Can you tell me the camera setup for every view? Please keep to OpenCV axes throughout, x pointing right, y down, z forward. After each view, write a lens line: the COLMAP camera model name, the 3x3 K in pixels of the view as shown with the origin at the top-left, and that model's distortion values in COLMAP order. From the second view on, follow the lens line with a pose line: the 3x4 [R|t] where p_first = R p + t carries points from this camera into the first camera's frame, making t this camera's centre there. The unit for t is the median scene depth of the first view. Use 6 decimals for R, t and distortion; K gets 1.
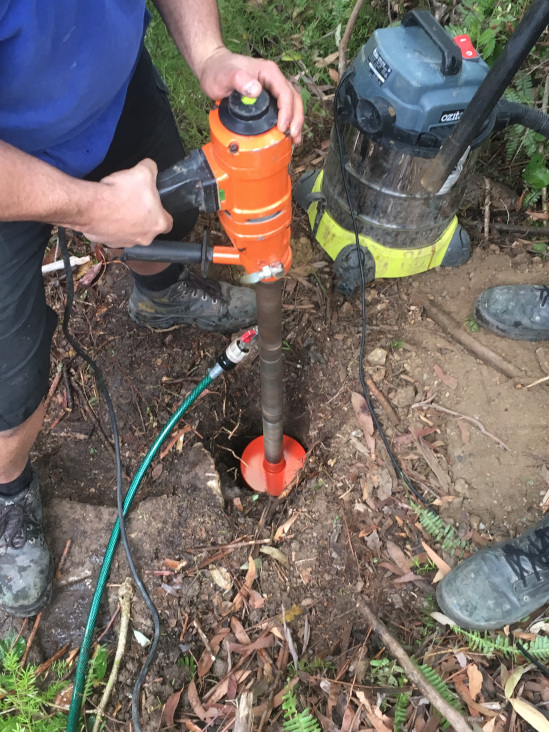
lens RADIAL K [[964.2, 0, 274.8], [0, 964.2, 365.3], [0, 0, 1]] dist [0.136179, 0.000000]
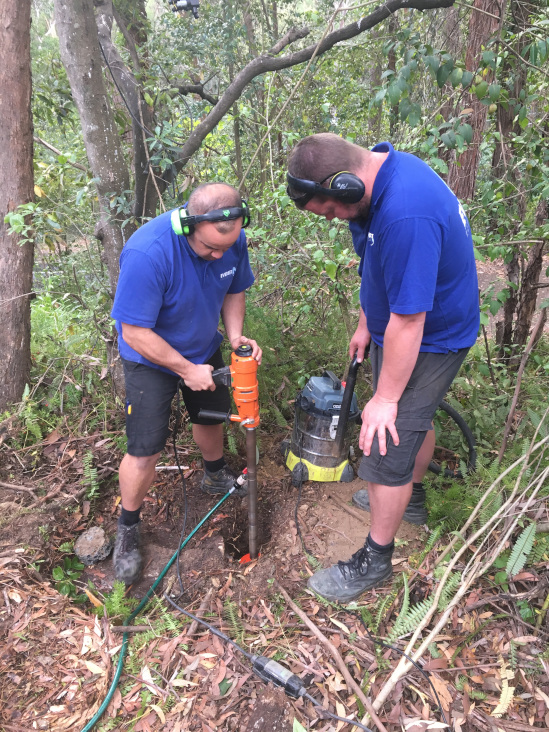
lens RADIAL K [[613.6, 0, 274.0], [0, 613.6, 366.5], [0, 0, 1]] dist [0.011330, 0.005032]
pose [[0.988947, 0.080175, -0.124724, 0.204169], [-0.134920, 0.835447, -0.532751, 0.524171], [0.061487, 0.543691, 0.837030, -0.401019]]
